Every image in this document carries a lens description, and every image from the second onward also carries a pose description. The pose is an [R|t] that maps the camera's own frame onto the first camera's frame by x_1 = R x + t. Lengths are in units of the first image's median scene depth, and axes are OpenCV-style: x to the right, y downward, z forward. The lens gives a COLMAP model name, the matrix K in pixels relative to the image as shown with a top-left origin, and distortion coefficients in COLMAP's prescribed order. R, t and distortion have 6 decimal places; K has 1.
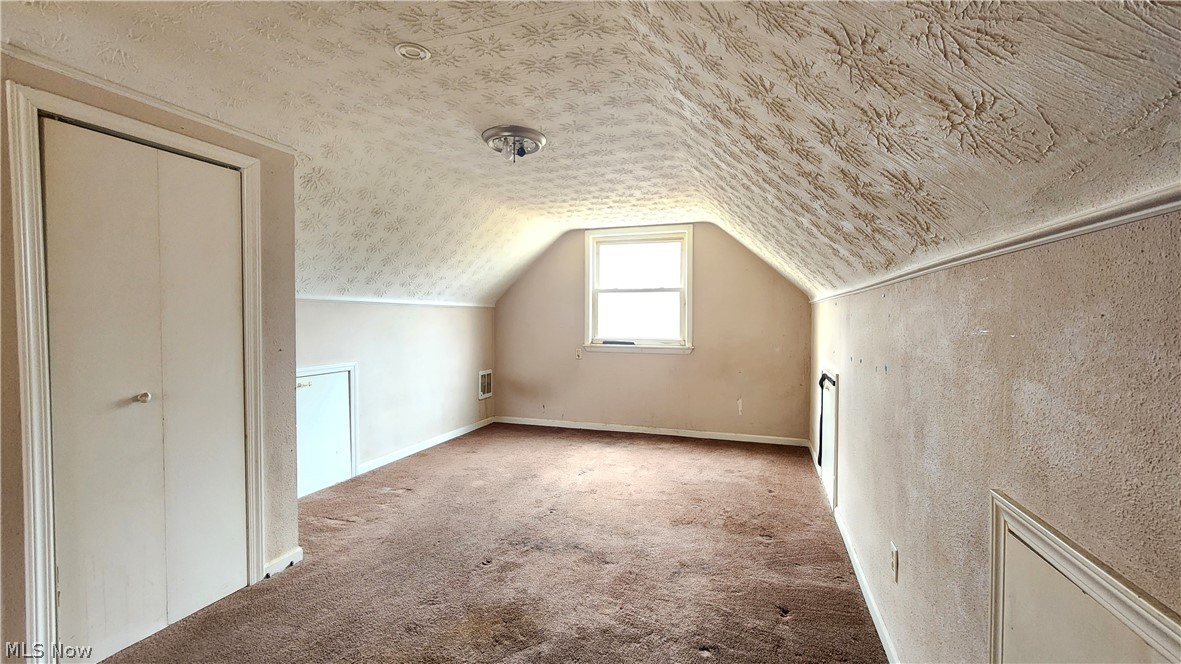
lens RADIAL K [[482.2, 0, 598.6], [0, 482.2, 329.2], [0, 0, 1]] dist [-0.003013, -0.000075]
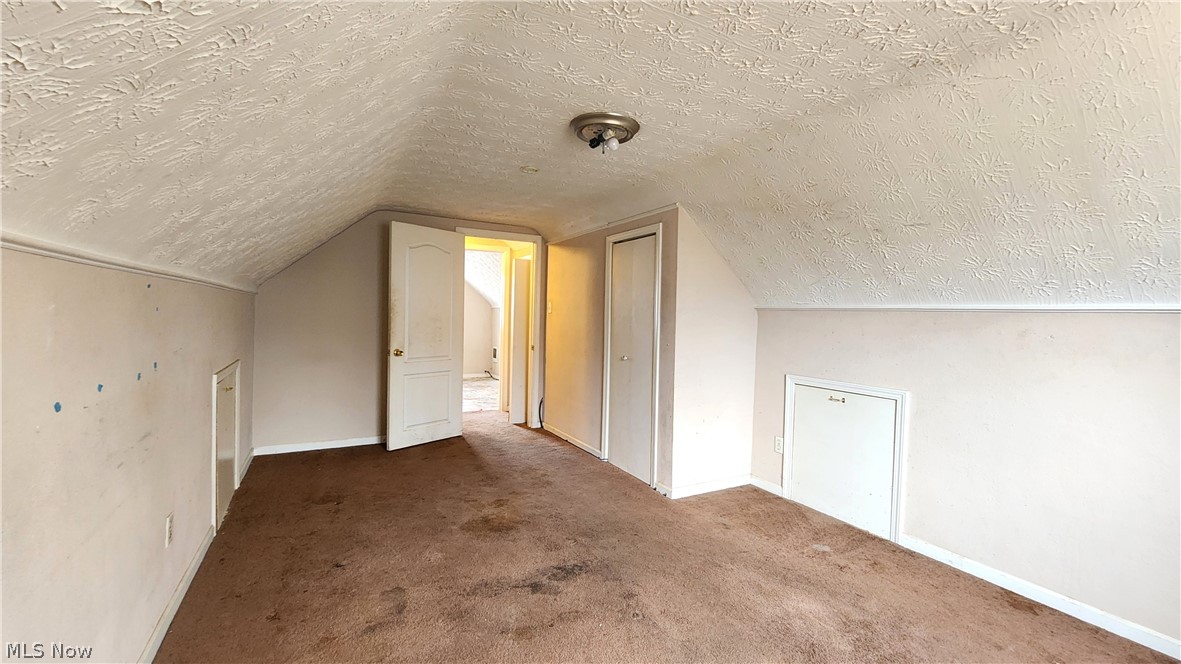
lens RADIAL K [[482.2, 0, 598.6], [0, 482.2, 329.2], [0, 0, 1]] dist [-0.003013, -0.000075]
pose [[-0.669223, -0.000762, -0.743061, 0.507879], [-0.048620, 0.997901, 0.042765, -0.050465], [0.741469, 0.064747, -0.667856, 1.609212]]
